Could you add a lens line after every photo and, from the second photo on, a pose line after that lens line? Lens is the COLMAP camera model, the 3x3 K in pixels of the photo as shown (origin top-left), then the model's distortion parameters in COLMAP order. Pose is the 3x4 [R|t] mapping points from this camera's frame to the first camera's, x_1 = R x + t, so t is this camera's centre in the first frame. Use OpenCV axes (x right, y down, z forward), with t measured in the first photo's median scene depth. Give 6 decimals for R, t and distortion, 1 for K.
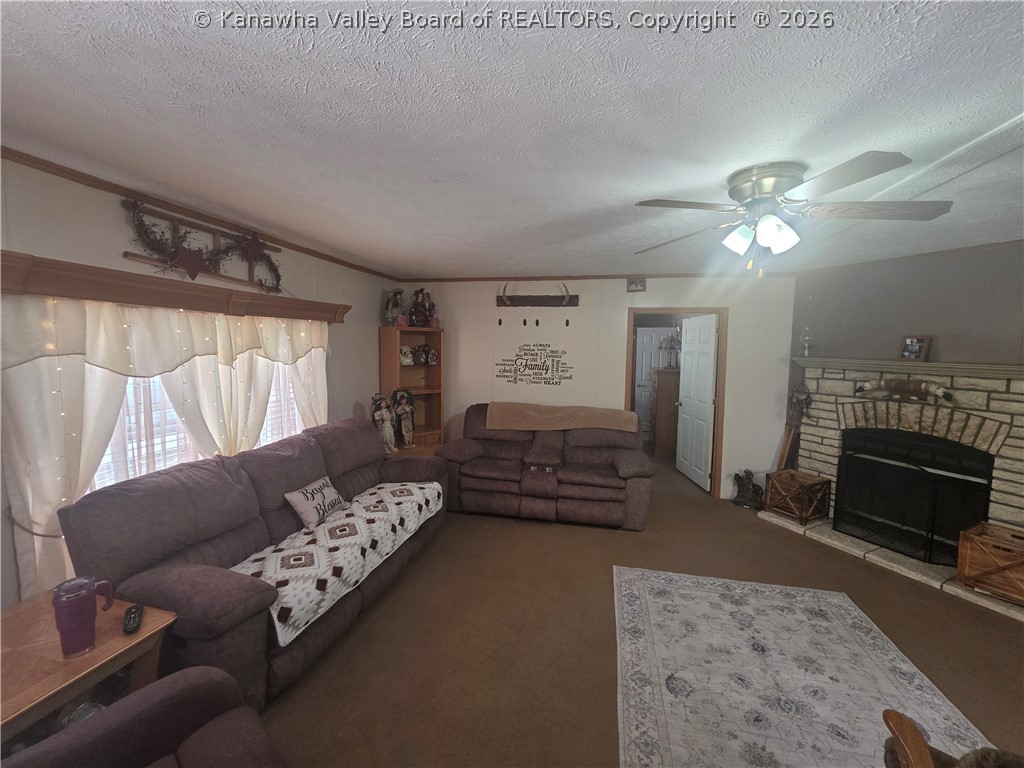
lens RADIAL K [[408.5, 0, 510.5], [0, 408.5, 381.3], [0, 0, 1]] dist [0.000957, 0.001063]
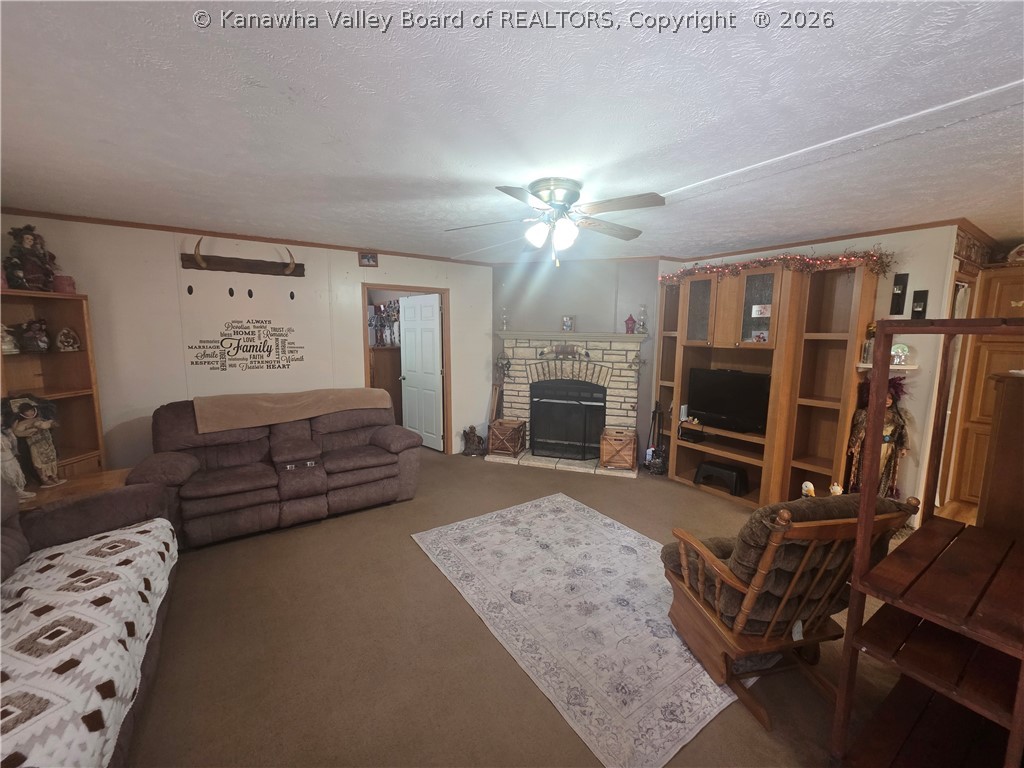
lens RADIAL K [[408.5, 0, 506.2], [0, 408.5, 384.2], [0, 0, 1]] dist [0.000957, 0.001063]
pose [[0.700994, -0.104263, 0.705504, -0.221983], [0.064804, 0.994475, 0.082579, 0.001567], [-0.710216, -0.012167, 0.703878, 0.089237]]
